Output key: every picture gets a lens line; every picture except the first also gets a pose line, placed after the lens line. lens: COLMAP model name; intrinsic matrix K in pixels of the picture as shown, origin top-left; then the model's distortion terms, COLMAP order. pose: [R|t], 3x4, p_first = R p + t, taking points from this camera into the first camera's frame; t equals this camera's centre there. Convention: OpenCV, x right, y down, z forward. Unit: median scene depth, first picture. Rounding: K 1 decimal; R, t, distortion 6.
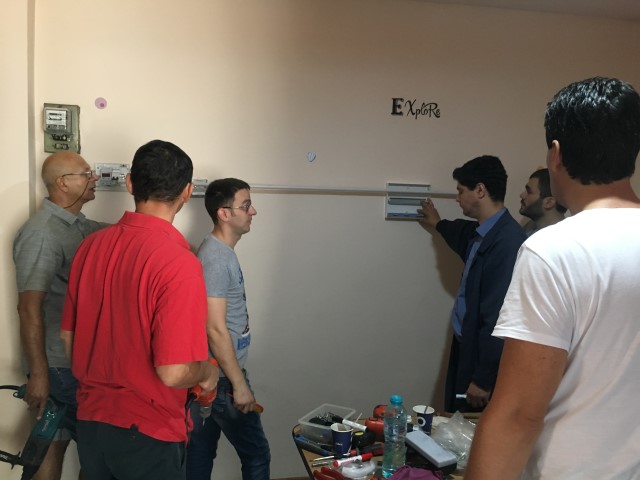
lens RADIAL K [[543.0, 0, 321.3], [0, 543.0, 241.0], [0, 0, 1]] dist [0.037533, -0.085153]
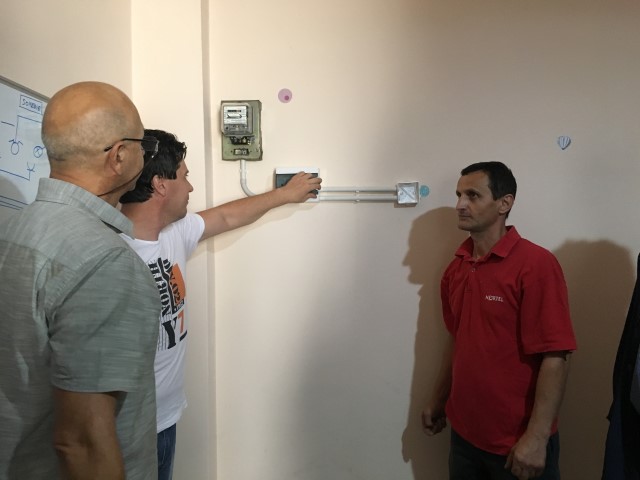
lens RADIAL K [[543.0, 0, 310.7], [0, 543.0, 244.6], [0, 0, 1]] dist [0.037533, -0.085153]
pose [[0.954832, -0.025932, -0.296012, -0.143811], [0.015048, 0.999126, -0.038989, -0.000280], [0.296765, 0.032773, 0.954388, 0.264995]]
